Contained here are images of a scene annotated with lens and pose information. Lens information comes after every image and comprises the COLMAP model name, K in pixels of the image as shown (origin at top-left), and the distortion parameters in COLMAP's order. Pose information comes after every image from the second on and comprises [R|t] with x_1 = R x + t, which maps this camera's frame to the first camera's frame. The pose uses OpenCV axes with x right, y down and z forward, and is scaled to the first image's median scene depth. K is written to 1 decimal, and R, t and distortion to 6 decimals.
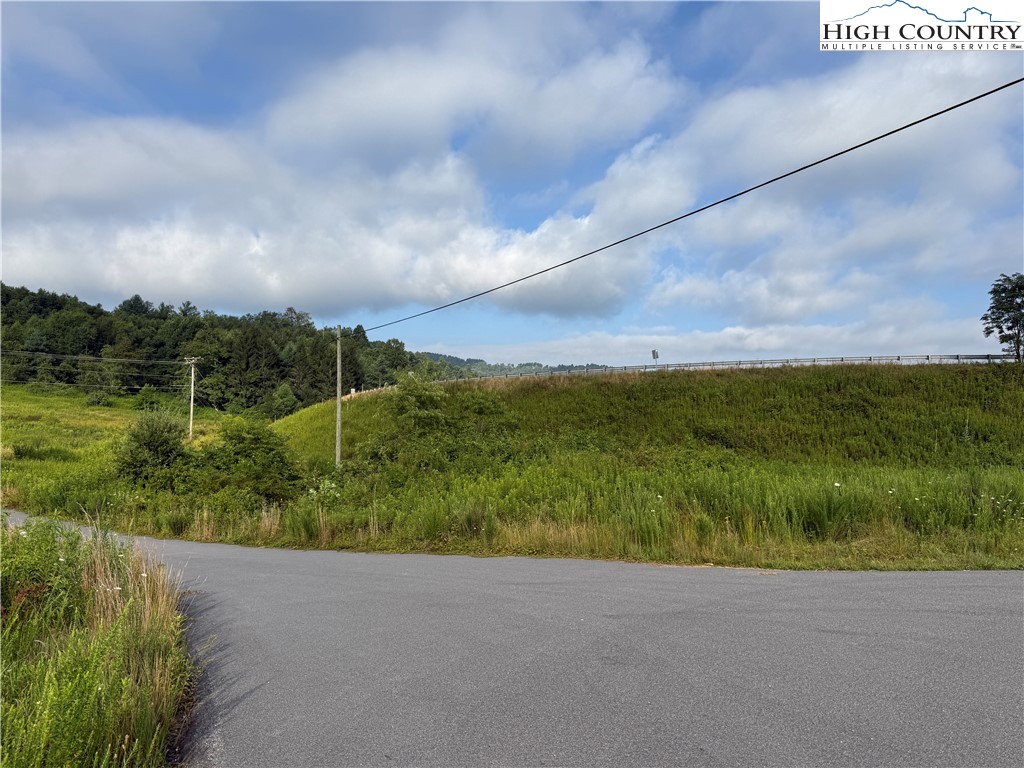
lens RADIAL K [[697.4, 0, 506.3], [0, 697.4, 379.0], [0, 0, 1]] dist [0.070582, -0.111410]
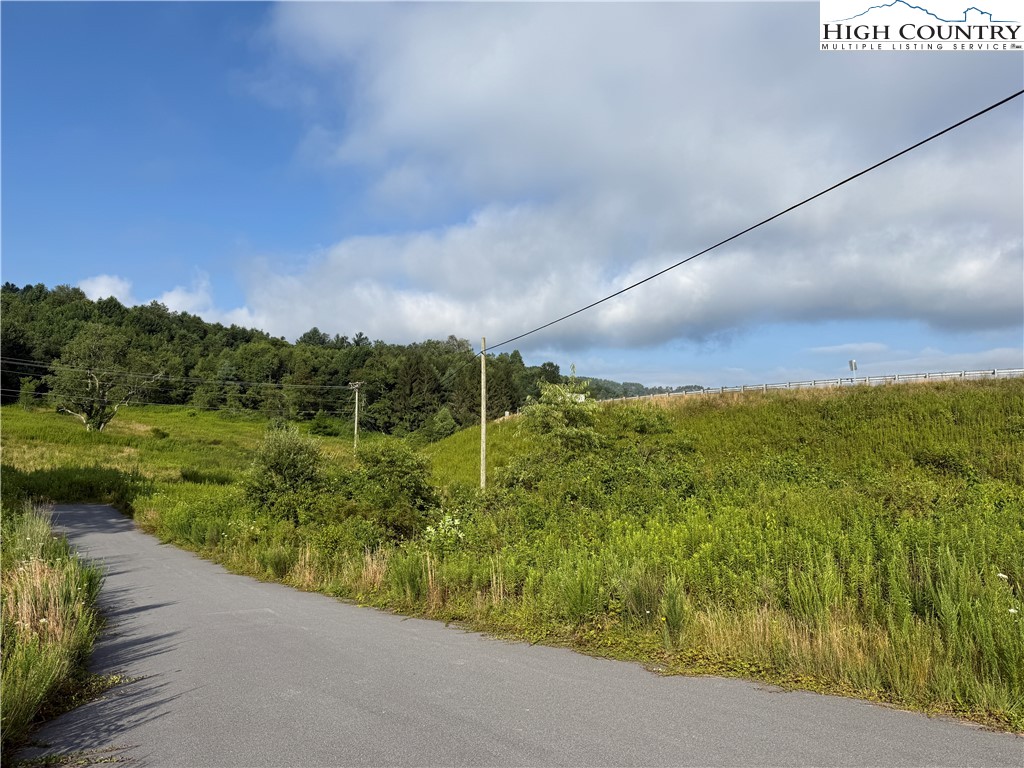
lens RADIAL K [[690.6, 0, 517.1], [0, 690.6, 375.9], [0, 0, 1]] dist [0.116407, -0.203165]
pose [[0.978090, -0.018558, -0.207354, -0.007570], [0.010204, 0.999095, -0.041284, 0.009354], [0.207932, 0.038264, 0.977395, 0.108661]]
